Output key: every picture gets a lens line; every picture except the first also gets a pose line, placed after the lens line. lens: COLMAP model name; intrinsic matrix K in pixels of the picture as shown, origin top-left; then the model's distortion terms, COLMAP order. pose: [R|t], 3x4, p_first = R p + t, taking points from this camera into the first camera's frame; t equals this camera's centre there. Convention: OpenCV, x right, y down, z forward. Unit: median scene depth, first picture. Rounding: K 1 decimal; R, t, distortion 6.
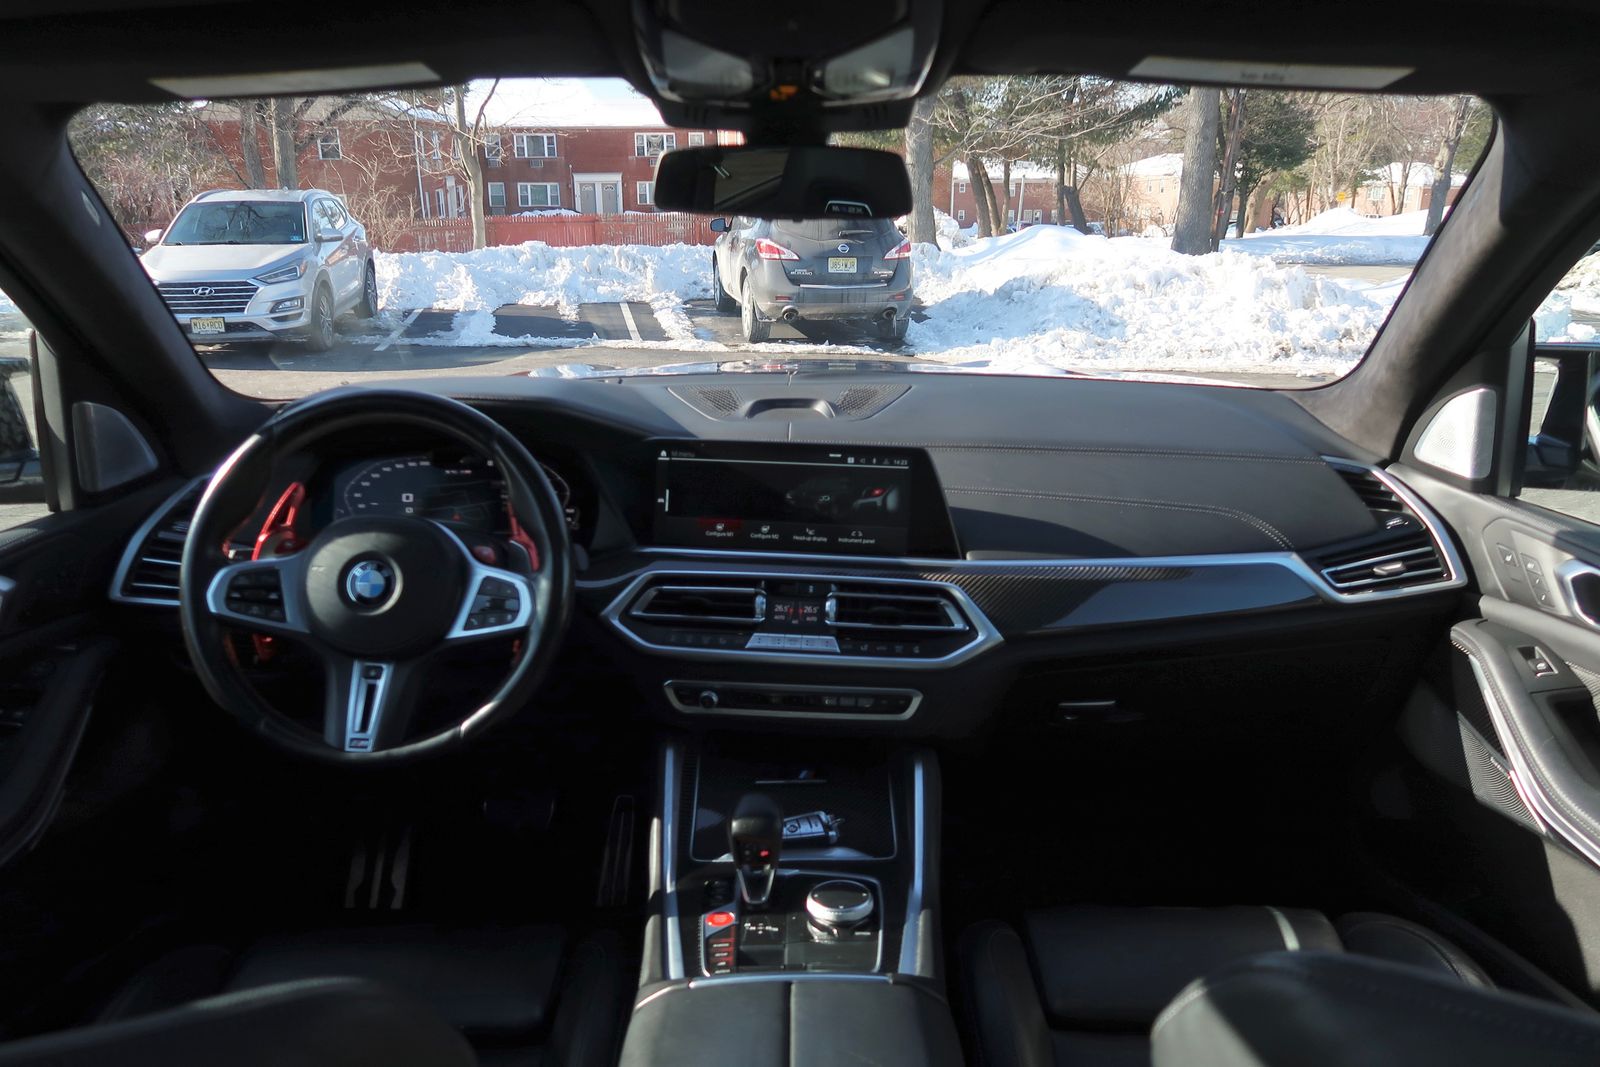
lens RADIAL K [[1143.5, 0, 800.0], [0, 1143.5, 533.5], [0, 0, 1]] dist [-0.001134, -0.000226]
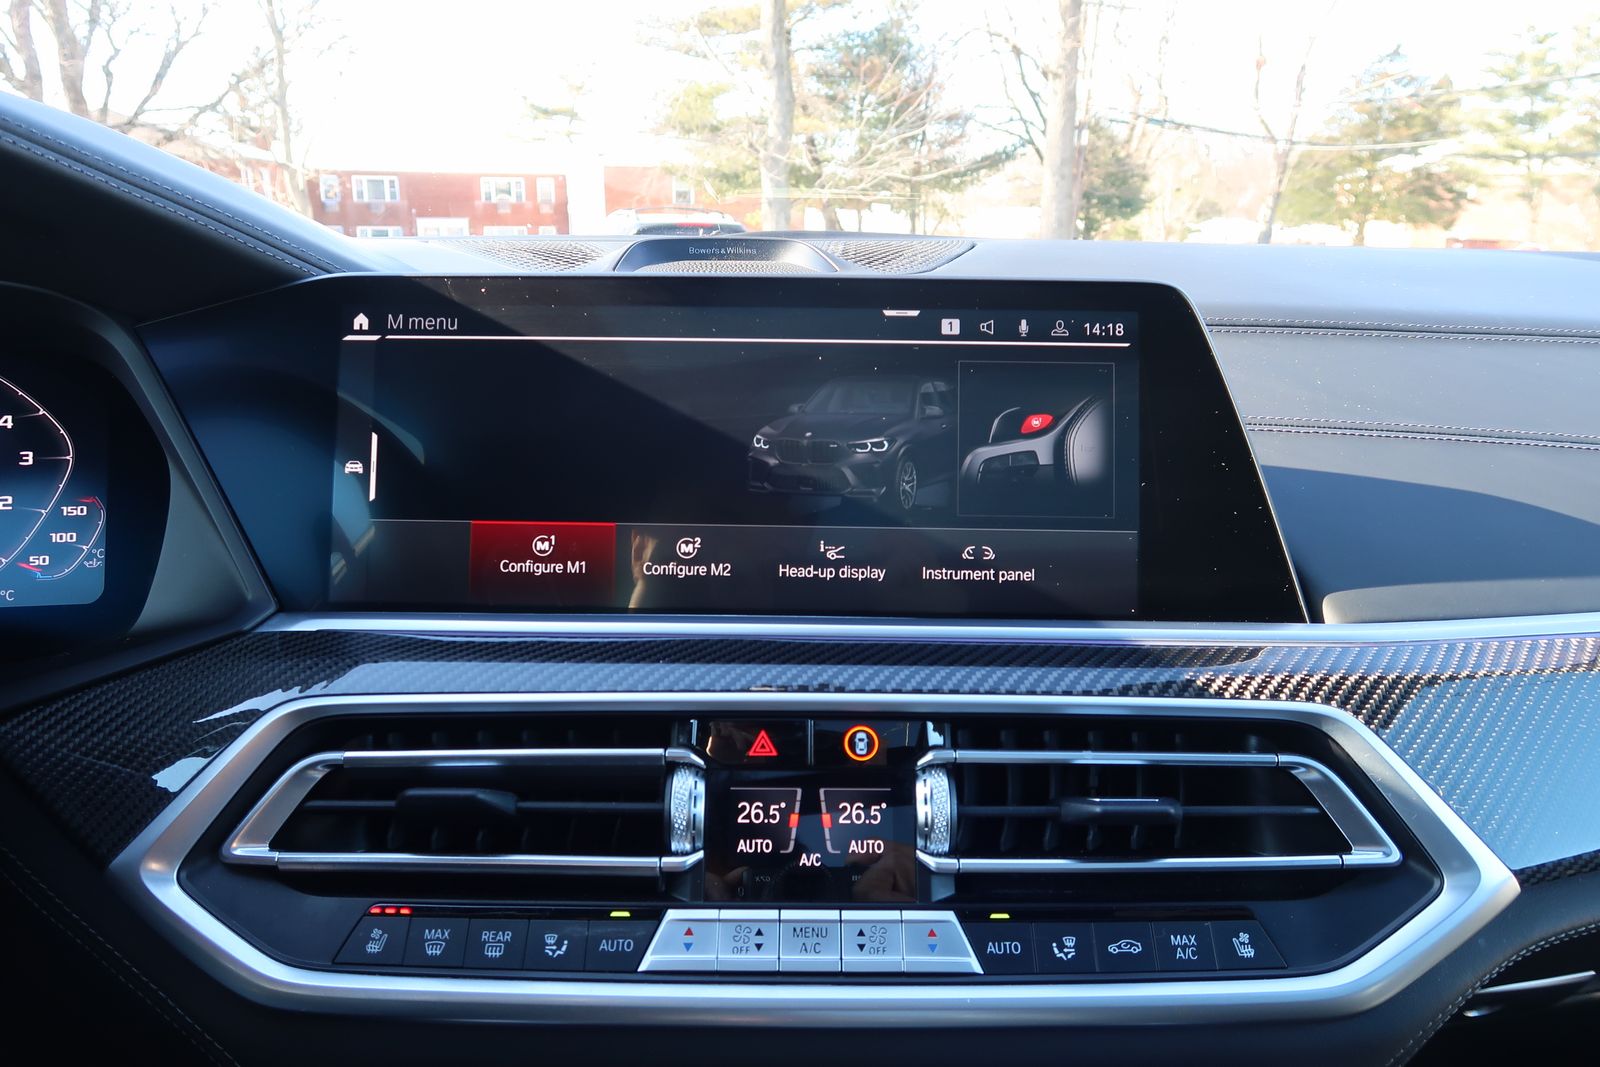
lens RADIAL K [[1103.3, 0, 800.0], [0, 1103.3, 533.5], [0, 0, 1]] dist [-0.018165, -0.002816]
pose [[0.991437, -0.024686, 0.128229, -0.009404], [0.030348, 0.998640, -0.042388, 0.001520], [-0.127008, 0.045917, 0.990838, 0.167707]]
